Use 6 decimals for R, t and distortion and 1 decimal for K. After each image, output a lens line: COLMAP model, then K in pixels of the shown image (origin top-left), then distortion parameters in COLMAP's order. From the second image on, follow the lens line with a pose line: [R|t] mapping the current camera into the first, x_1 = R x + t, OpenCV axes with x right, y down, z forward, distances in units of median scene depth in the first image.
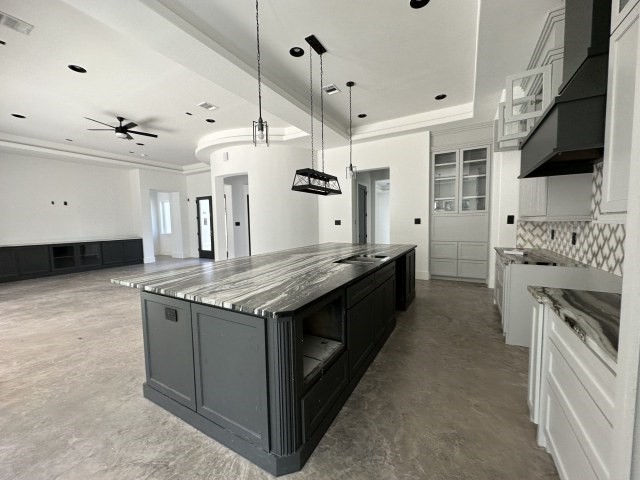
lens RADIAL K [[255.5, 0, 318.8], [0, 255.5, 240.0], [0, 0, 1]] dist [-0.009217, 0.000163]
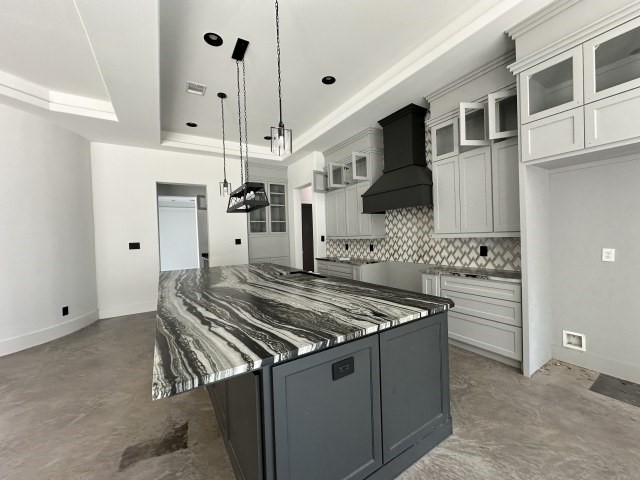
lens RADIAL K [[255.5, 0, 319.0], [0, 255.5, 240.2], [0, 0, 1]] dist [-0.009217, 0.000163]
pose [[0.472627, -0.012317, 0.881176, -0.661975], [0.086985, 0.995672, -0.032737, -0.027635], [-0.876959, 0.092122, 0.471653, 0.365088]]
